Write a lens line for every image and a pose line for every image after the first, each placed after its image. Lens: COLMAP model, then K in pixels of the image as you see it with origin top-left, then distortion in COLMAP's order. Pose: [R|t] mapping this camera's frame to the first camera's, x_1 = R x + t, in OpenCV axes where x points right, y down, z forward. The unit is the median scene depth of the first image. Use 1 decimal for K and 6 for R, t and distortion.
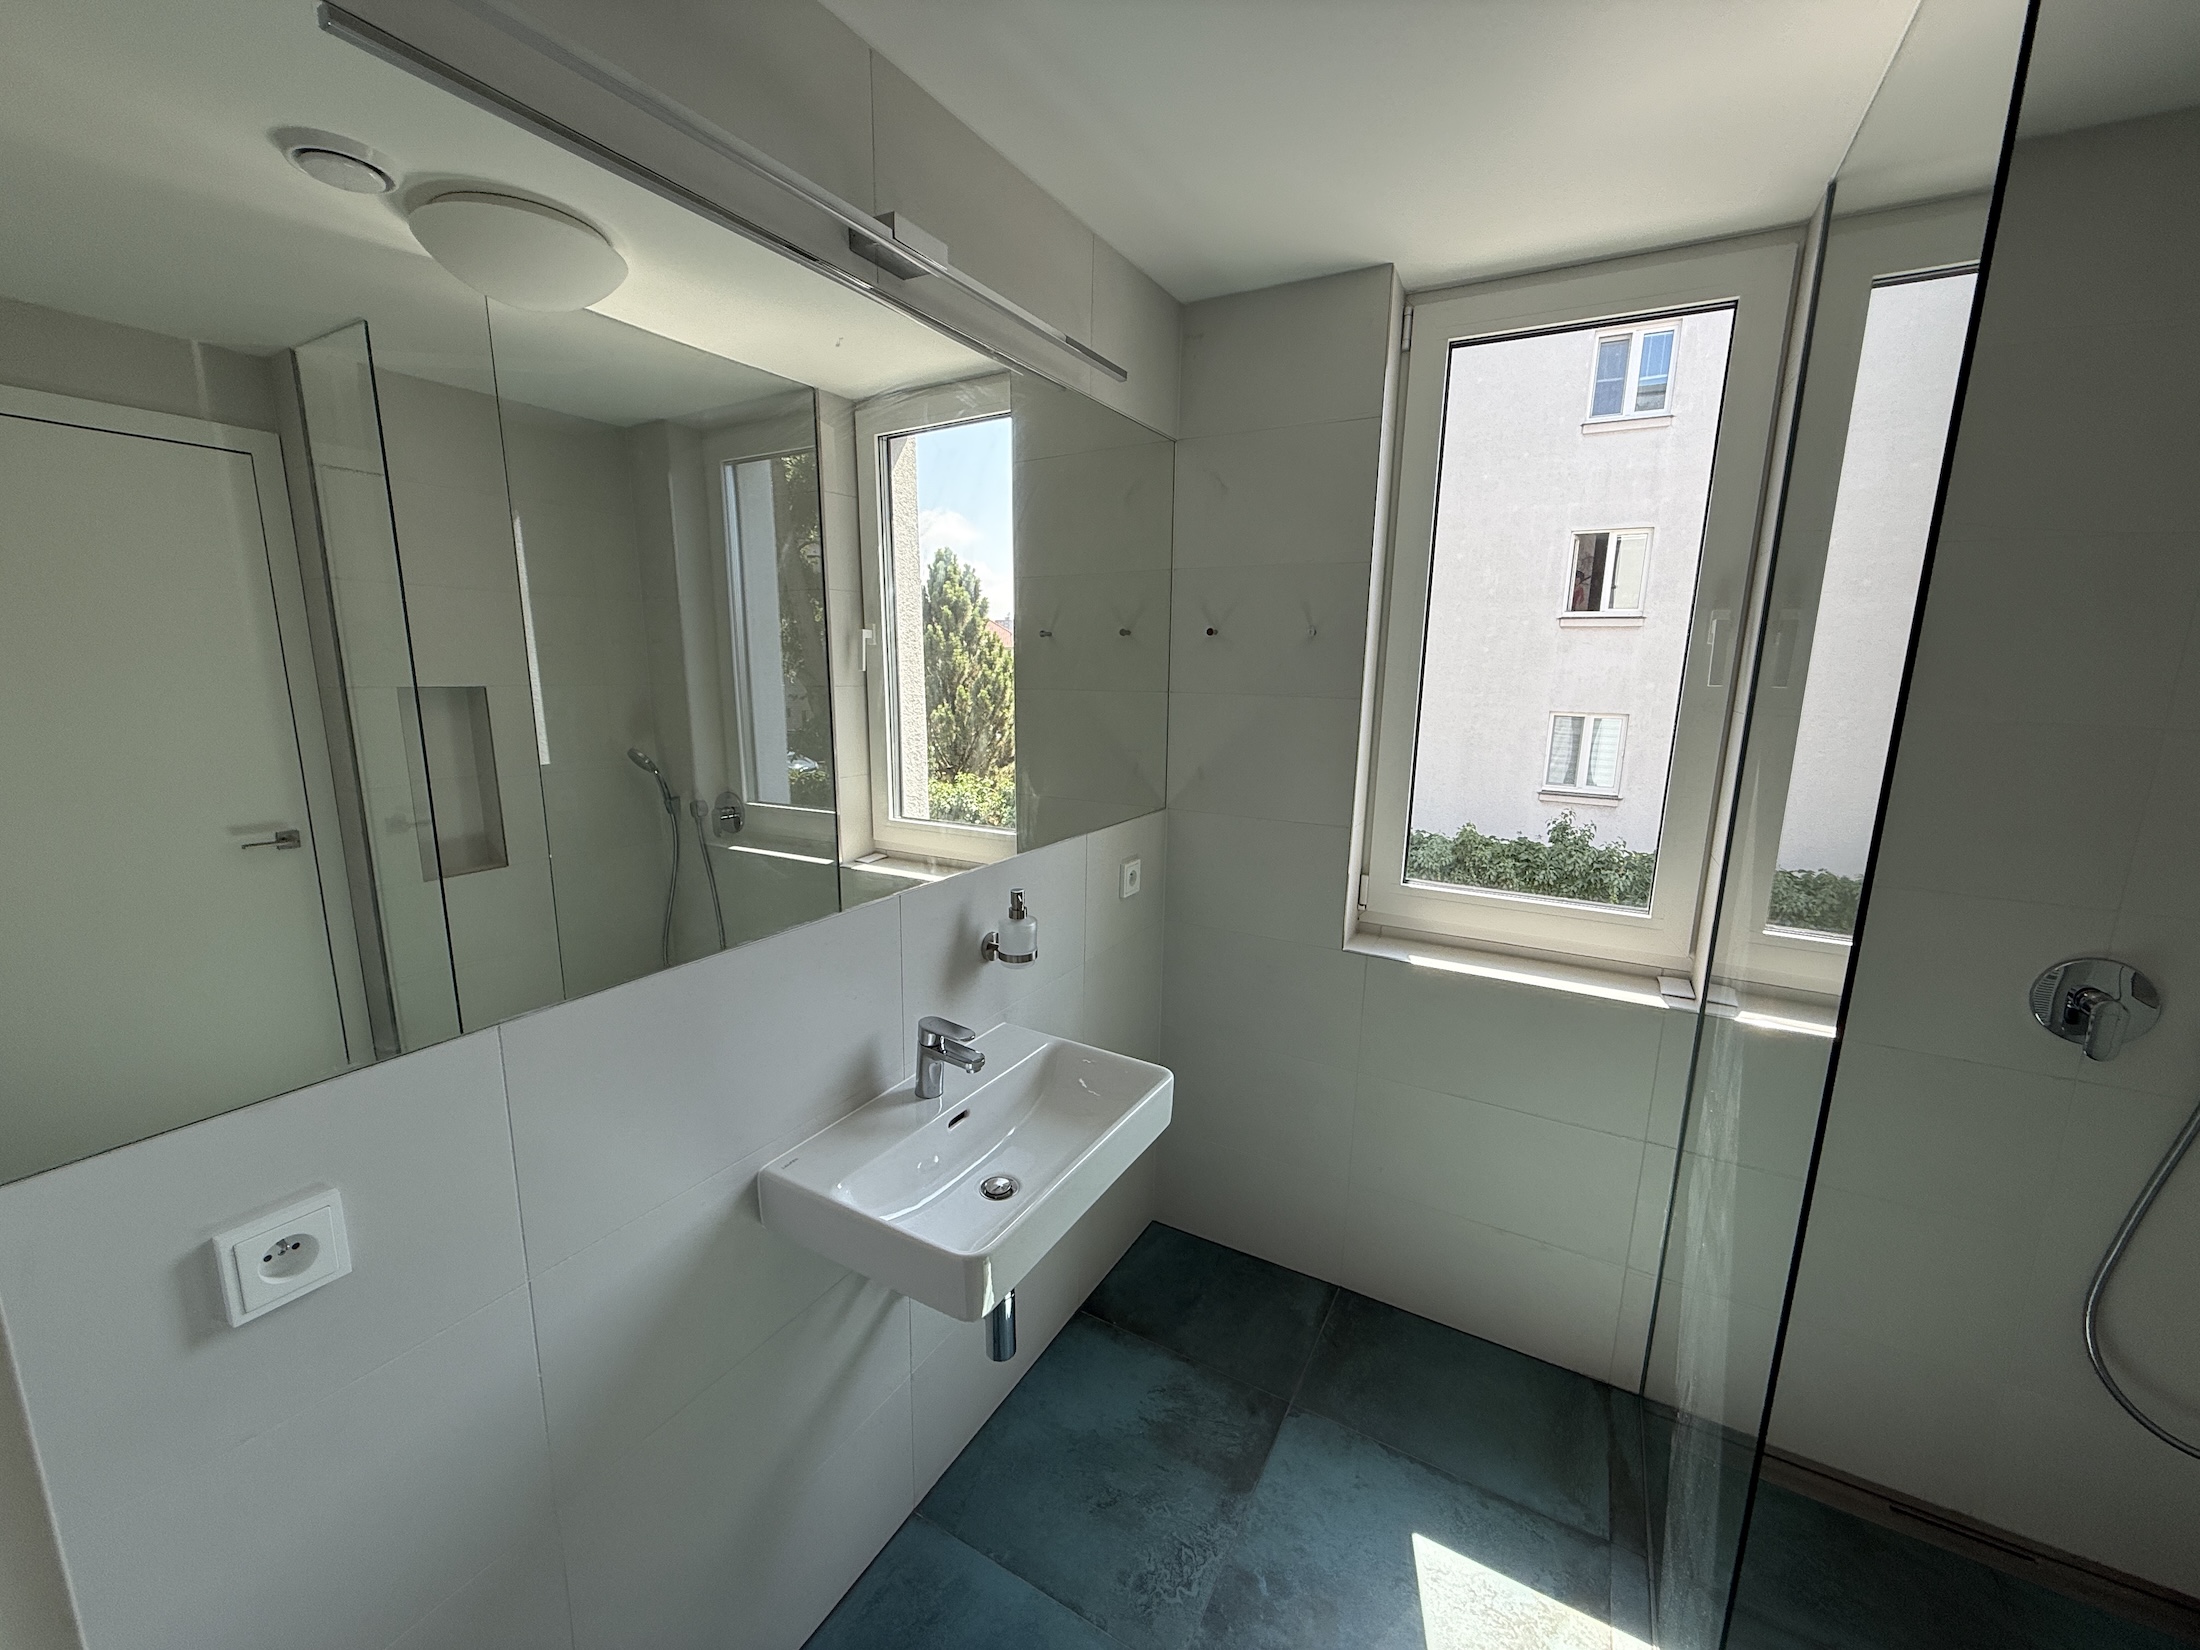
lens RADIAL K [[874.2, 0, 1095.6], [0, 874.2, 827.5], [0, 0, 1]] dist [-0.000969, 0.000485]
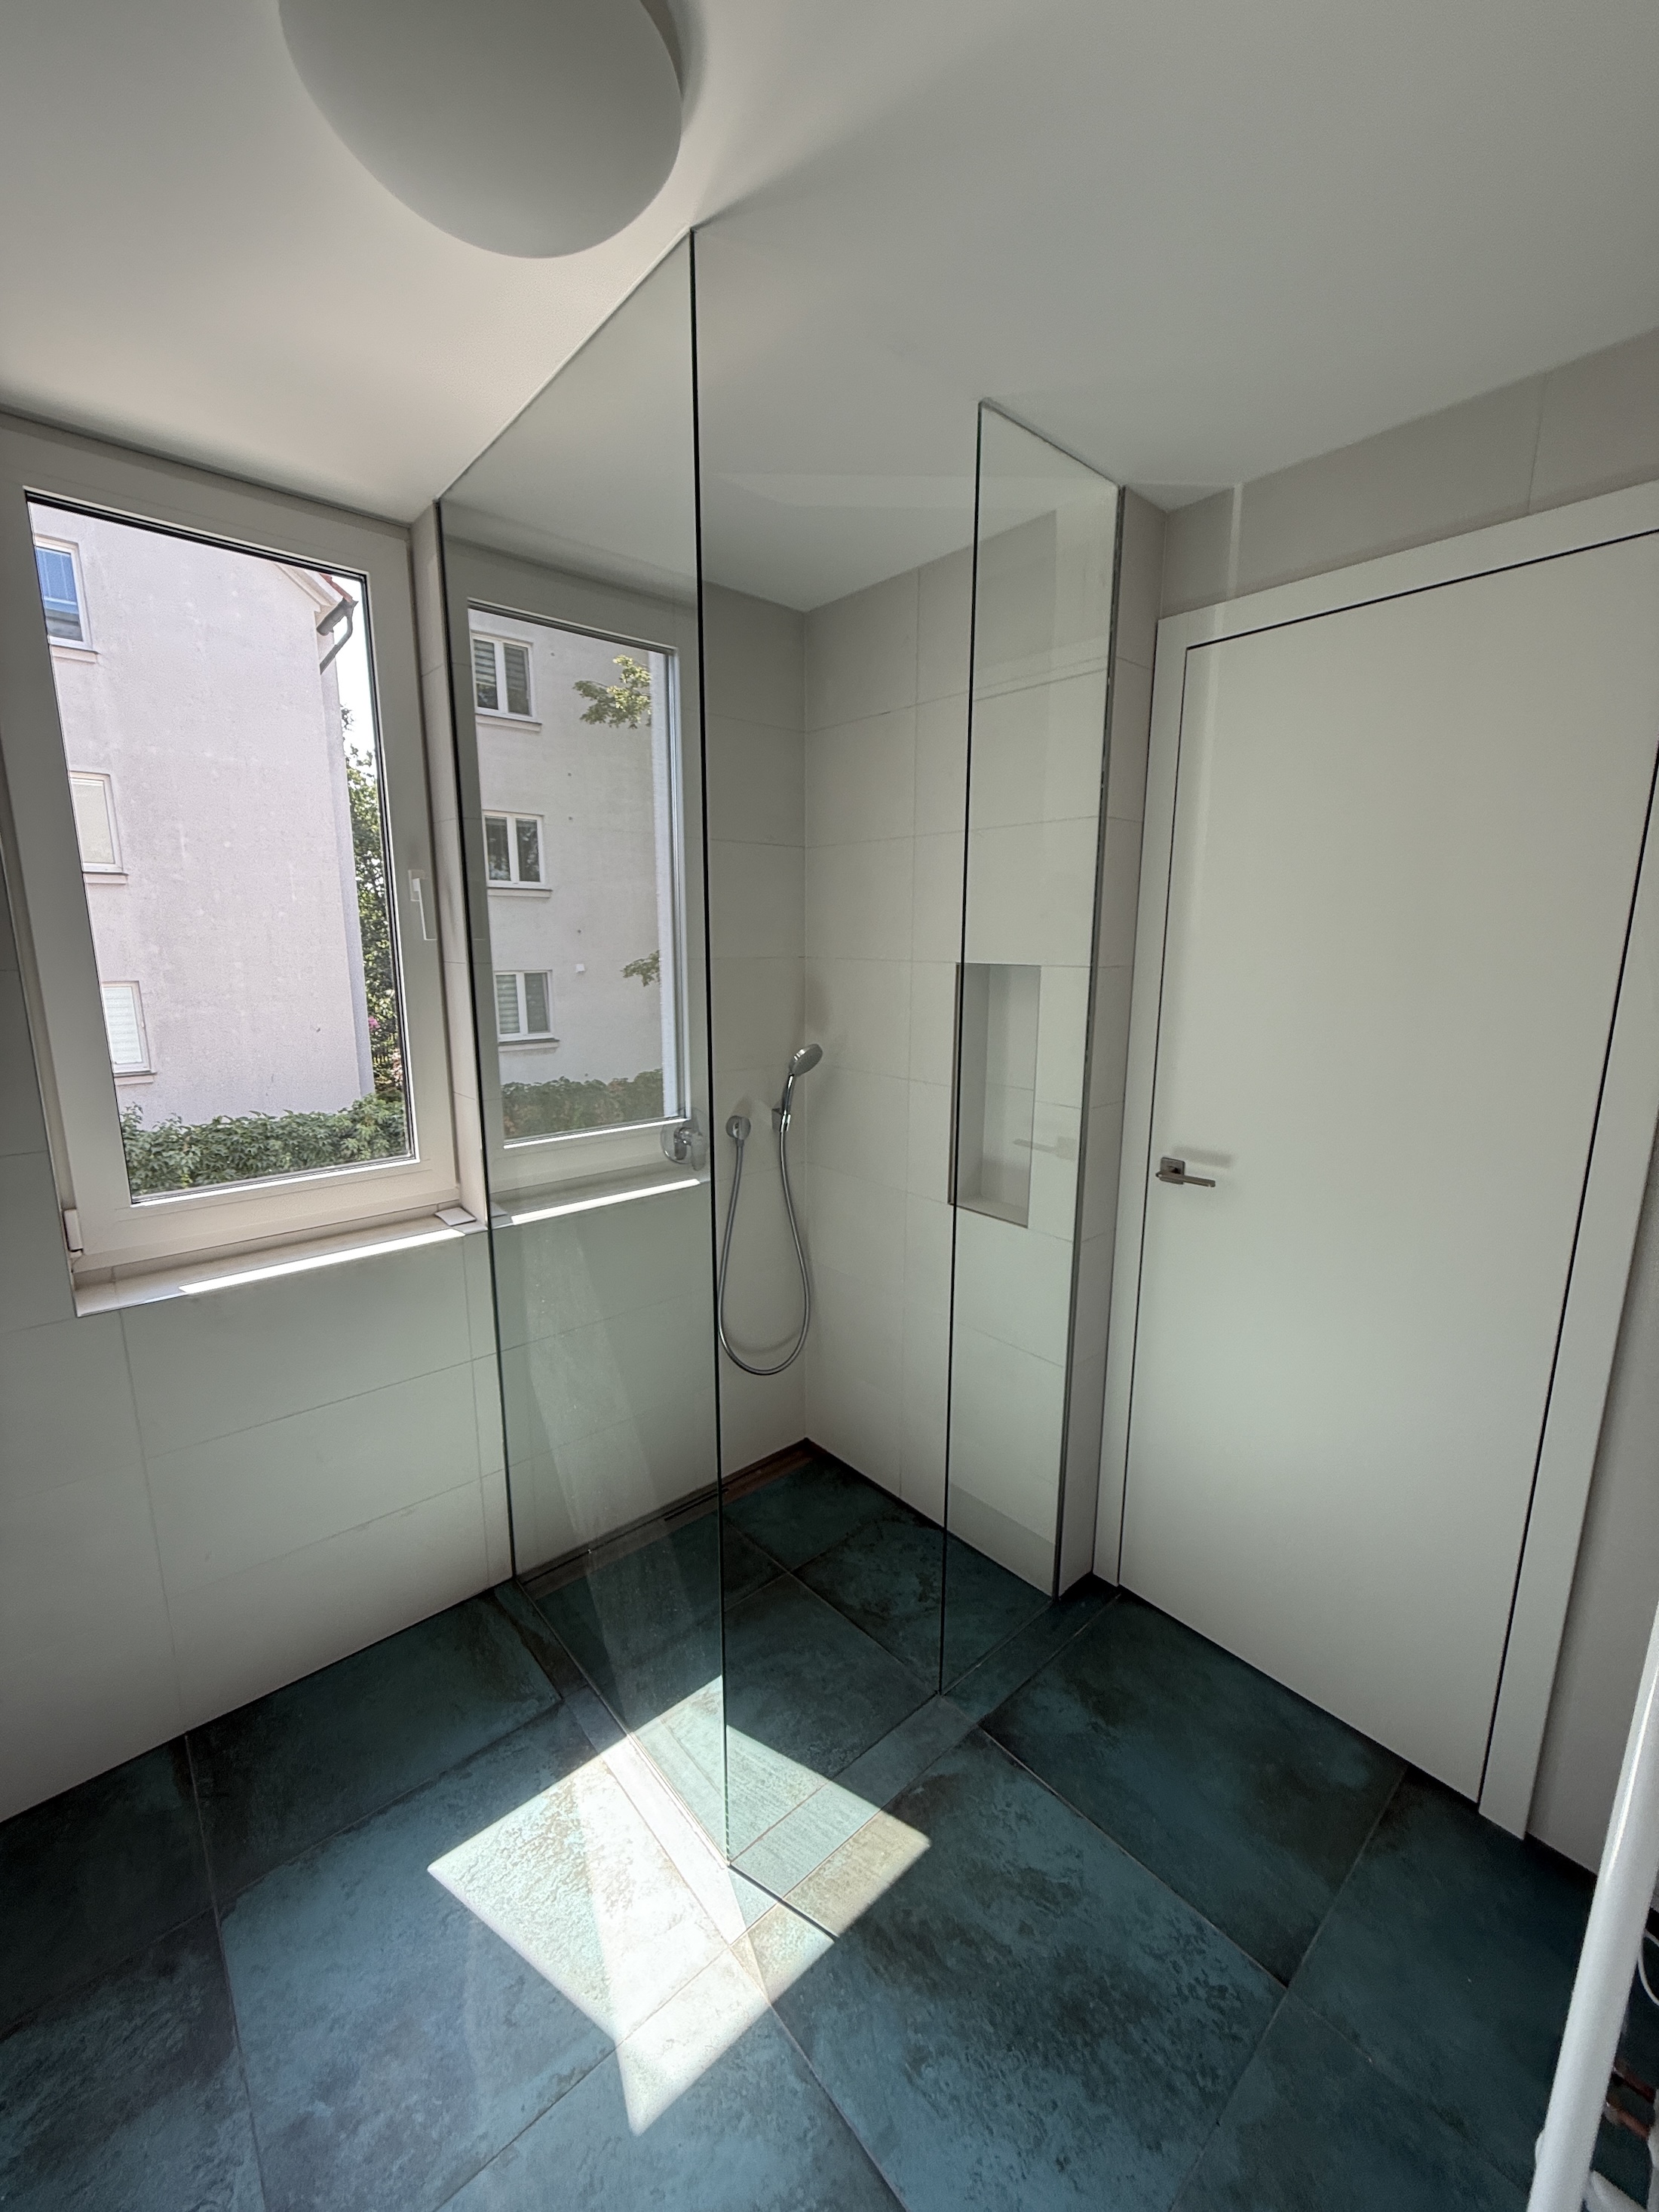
lens RADIAL K [[878.9, 0, 832.6], [0, 878.9, 1102.5], [0, 0, 1]] dist [-0.000969, 0.000485]
pose [[0.326215, -0.193437, 0.925293, -0.177554], [0.180727, 0.973546, 0.139808, -0.025256], [-0.927859, 0.121618, 0.352544, 0.164636]]
